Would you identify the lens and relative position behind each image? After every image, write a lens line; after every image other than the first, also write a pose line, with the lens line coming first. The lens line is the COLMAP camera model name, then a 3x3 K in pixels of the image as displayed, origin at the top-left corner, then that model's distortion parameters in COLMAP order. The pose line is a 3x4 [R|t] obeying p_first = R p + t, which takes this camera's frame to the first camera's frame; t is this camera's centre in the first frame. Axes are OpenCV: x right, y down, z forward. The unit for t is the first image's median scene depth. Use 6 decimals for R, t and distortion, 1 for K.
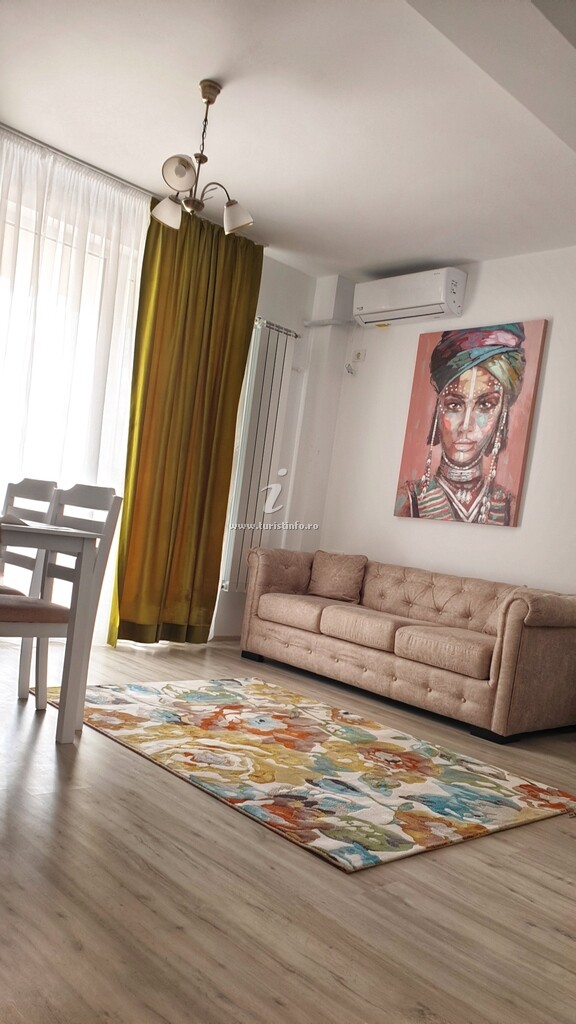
lens RADIAL K [[798.2, 0, 285.9], [0, 798.2, 532.2], [0, 0, 1]] dist [0.028803, 0.003872]
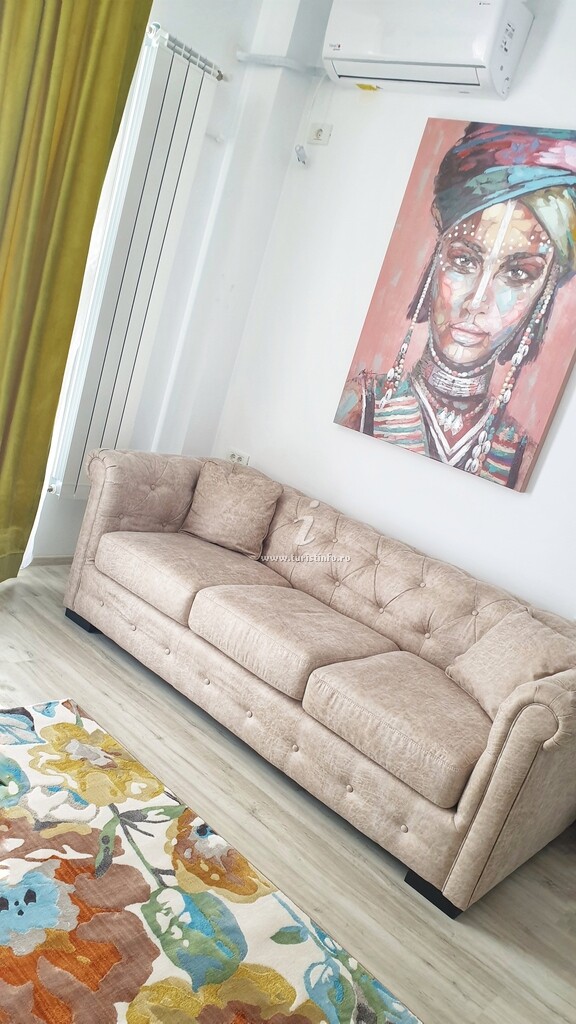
lens RADIAL K [[731.1, 0, 299.6], [0, 731.1, 515.1], [0, 0, 1]] dist [-0.001242, -0.001720]
pose [[0.980739, 0.119059, 0.154842, 0.028155], [-0.159310, 0.946257, 0.281456, -0.116450], [-0.113011, -0.300703, 0.946998, 0.450475]]
